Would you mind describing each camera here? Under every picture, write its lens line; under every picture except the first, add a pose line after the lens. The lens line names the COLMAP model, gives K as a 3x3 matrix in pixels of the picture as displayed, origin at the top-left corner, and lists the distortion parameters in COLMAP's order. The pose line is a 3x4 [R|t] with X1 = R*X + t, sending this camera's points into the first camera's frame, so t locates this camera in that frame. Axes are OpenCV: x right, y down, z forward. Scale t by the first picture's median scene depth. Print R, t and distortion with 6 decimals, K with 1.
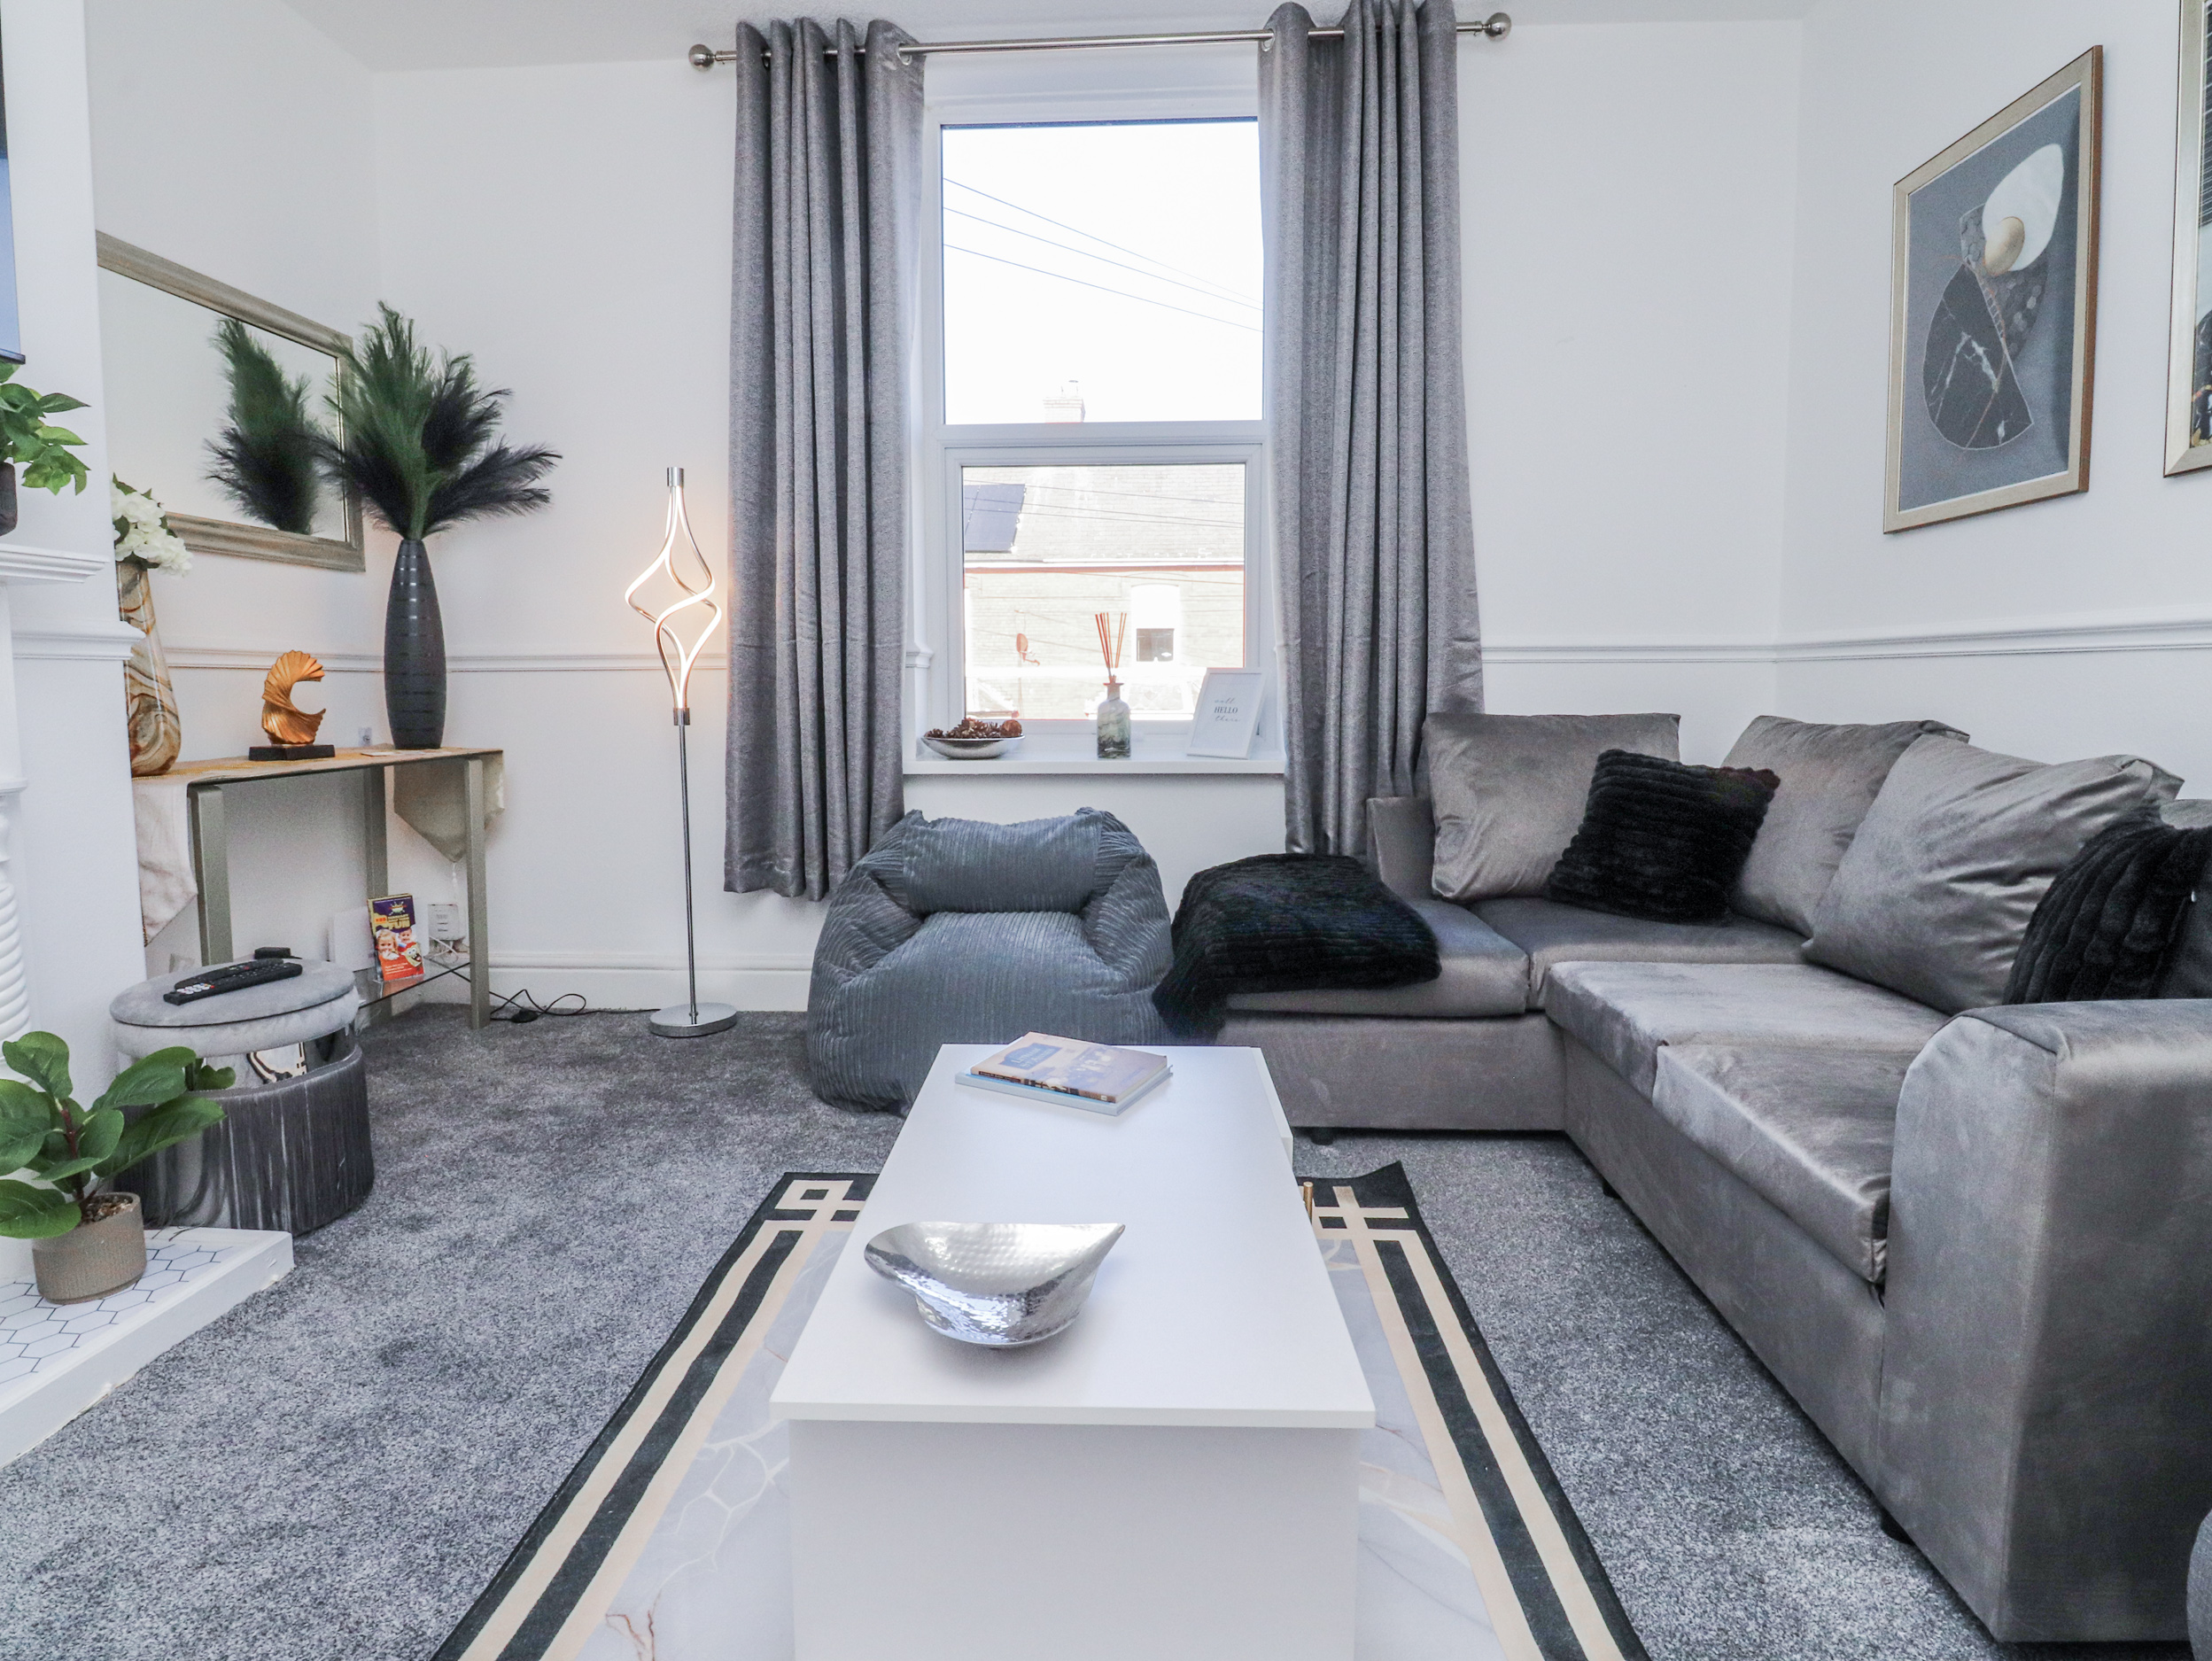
lens RADIAL K [[1143.9, 0, 1097.0], [0, 1143.9, 792.9], [0, 0, 1]] dist [0.001966, -0.014259]
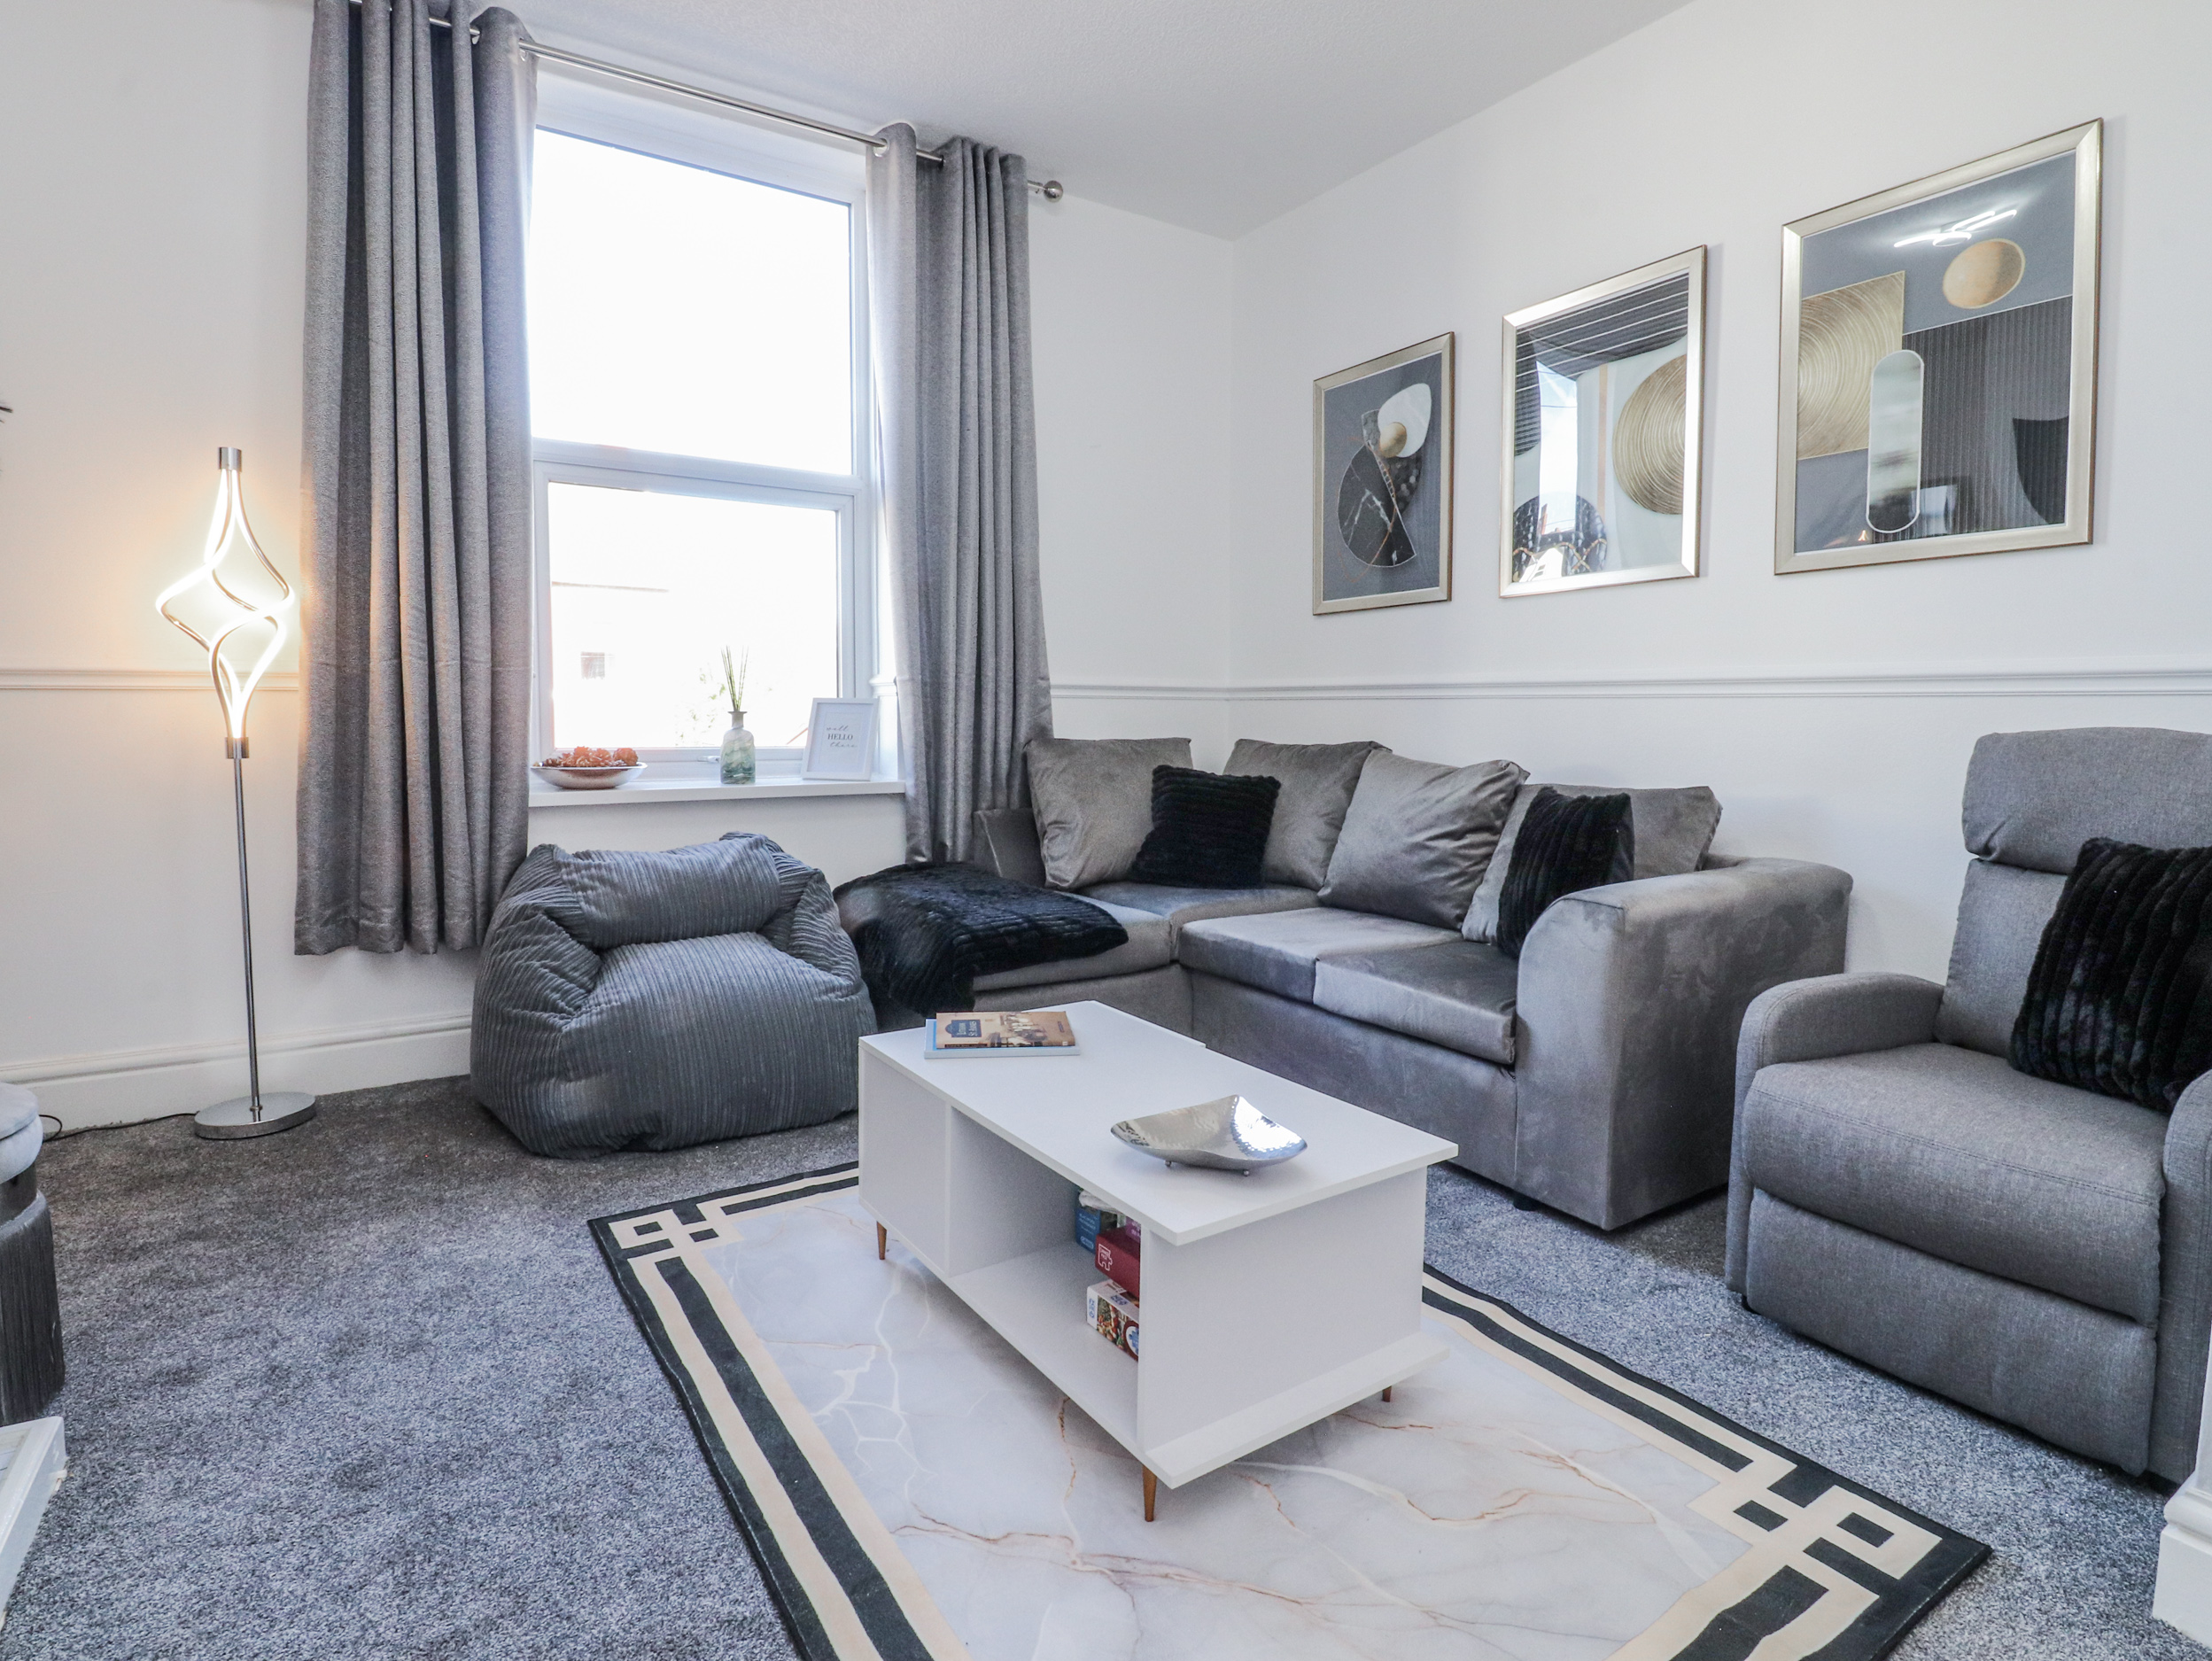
lens RADIAL K [[1143.9, 0, 1097.0], [0, 1143.9, 792.9], [0, 0, 1]] dist [0.001966, -0.014259]
pose [[0.813036, -0.033207, 0.581266, -0.391858], [0.046423, 0.998891, -0.007868, 0.001029], [-0.580360, 0.033381, 0.813676, -0.032078]]
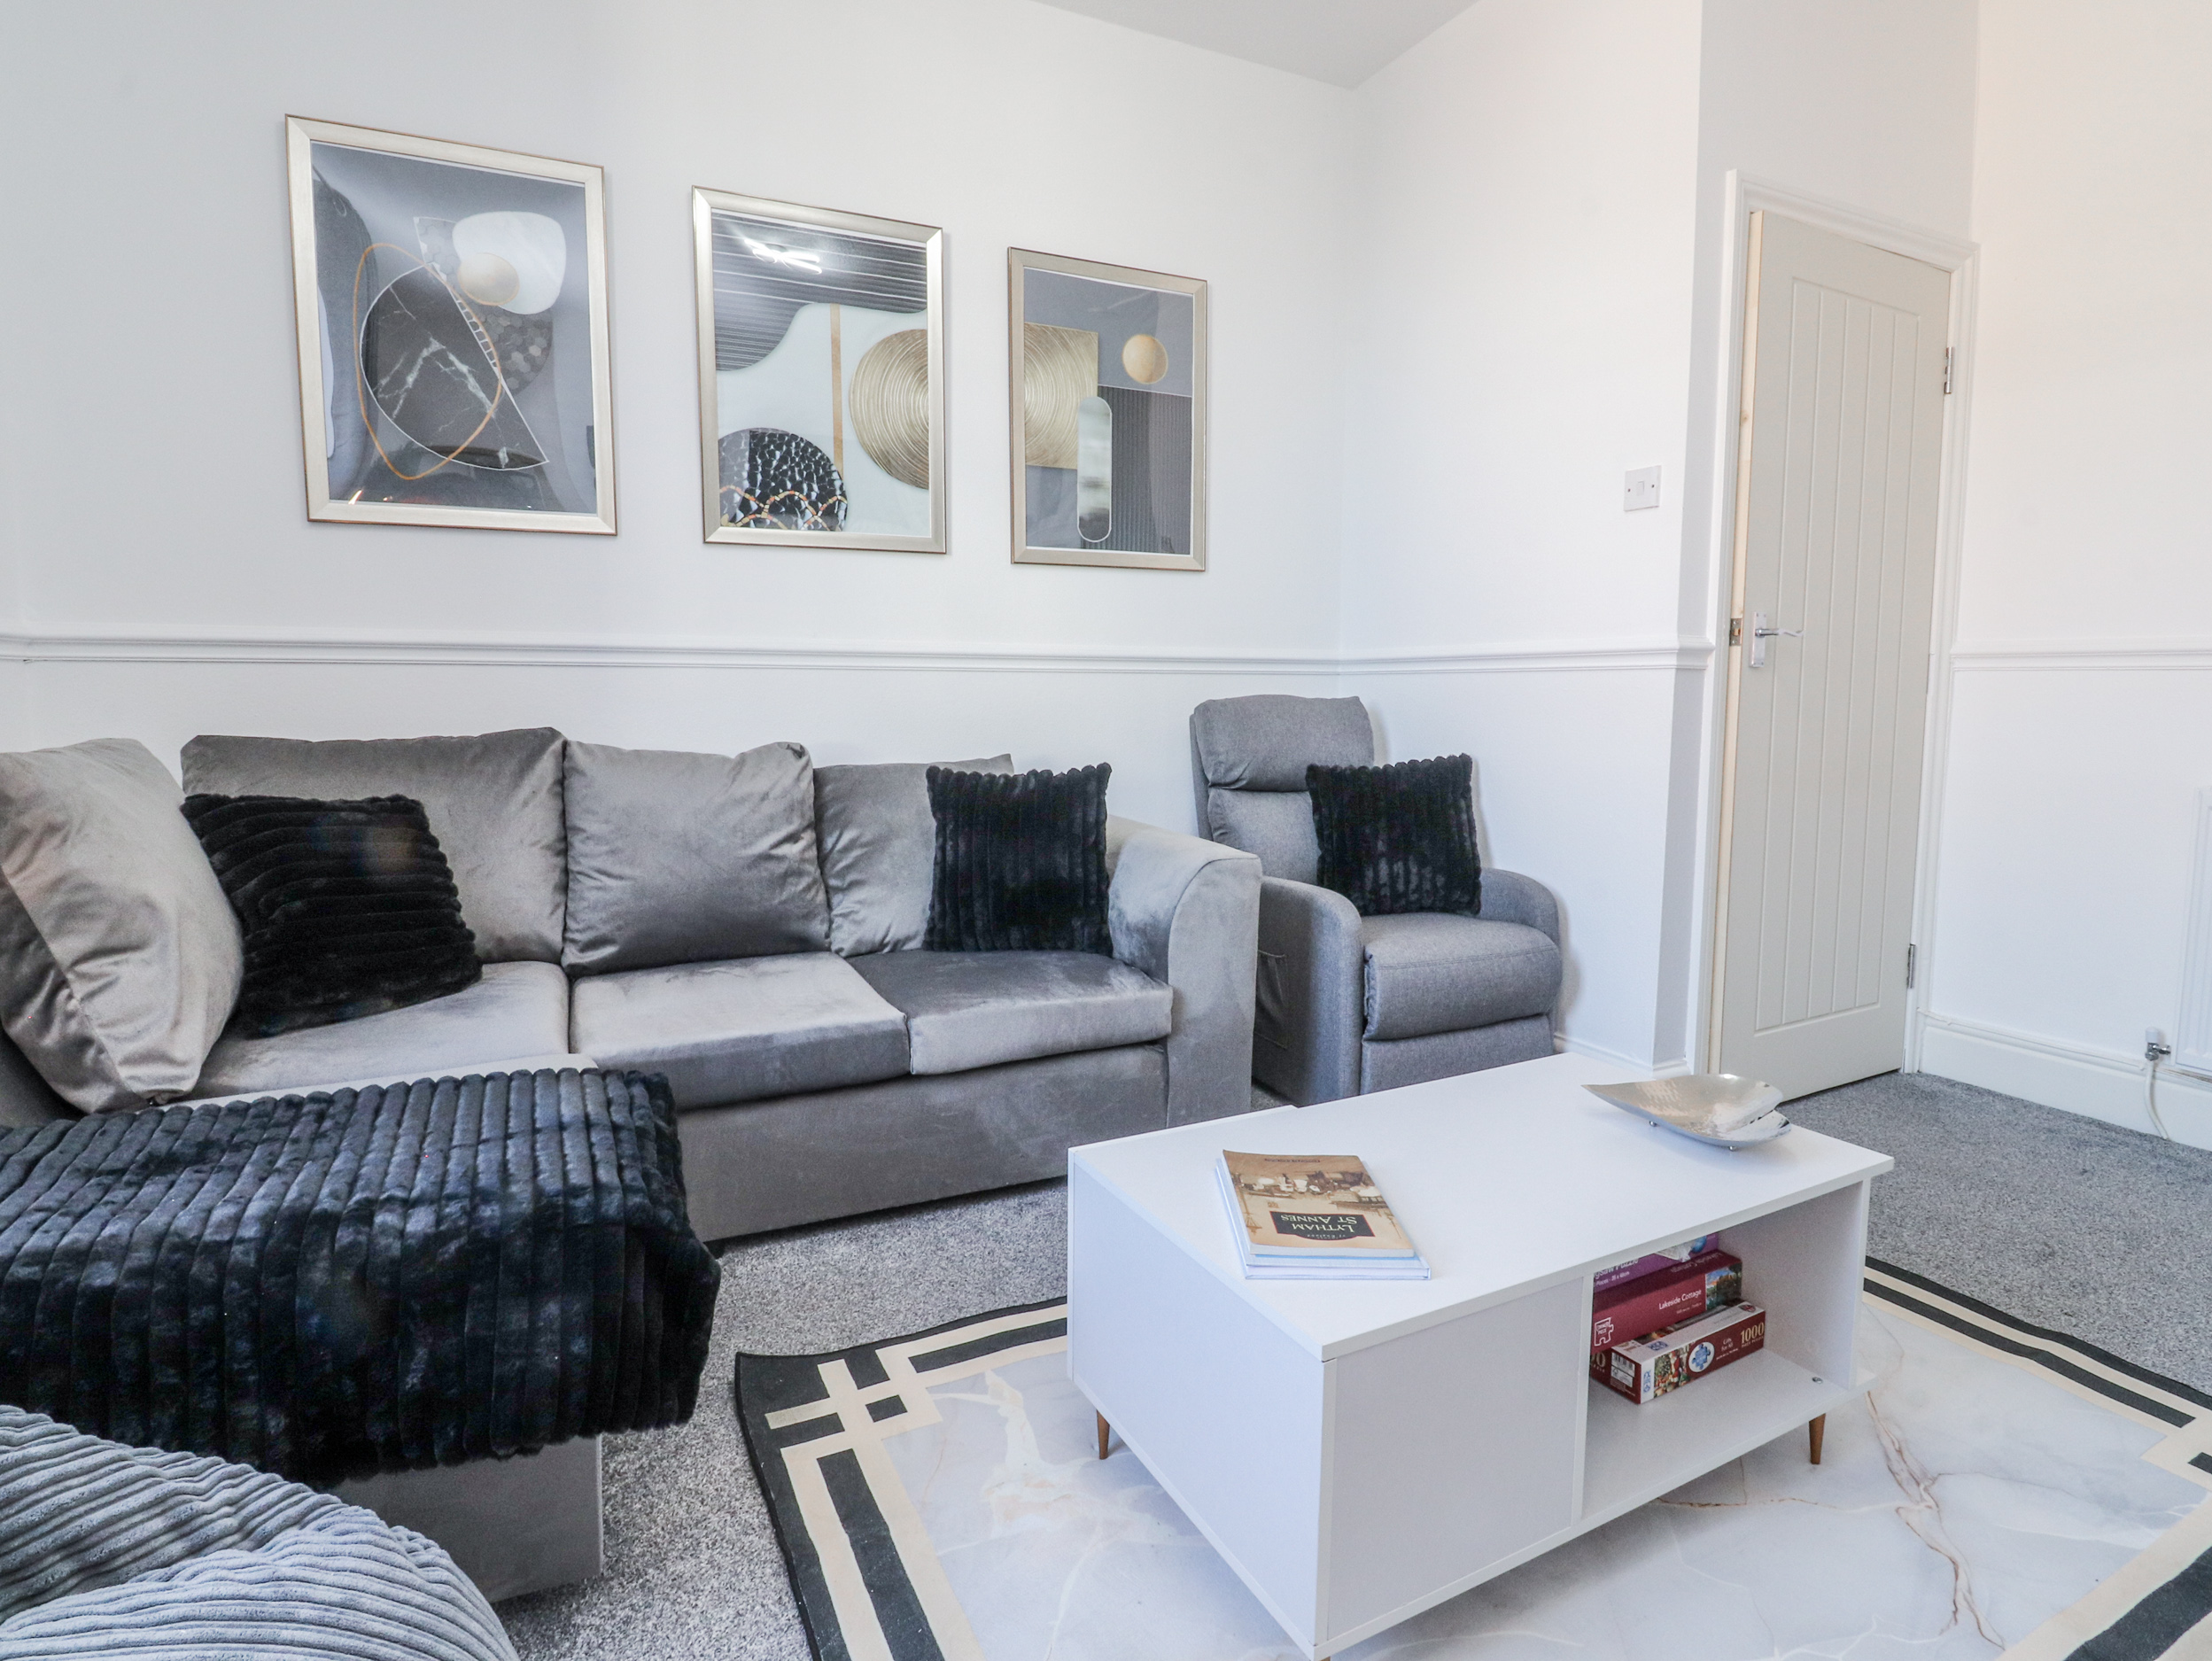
lens RADIAL K [[1143.9, 0, 1097.0], [0, 1143.9, 792.9], [0, 0, 1]] dist [0.001966, -0.014259]
pose [[-0.482138, -0.080708, 0.872370, -0.366070], [0.079717, 0.987576, 0.135424, -0.088518], [-0.872461, 0.134835, -0.469714, 0.883173]]
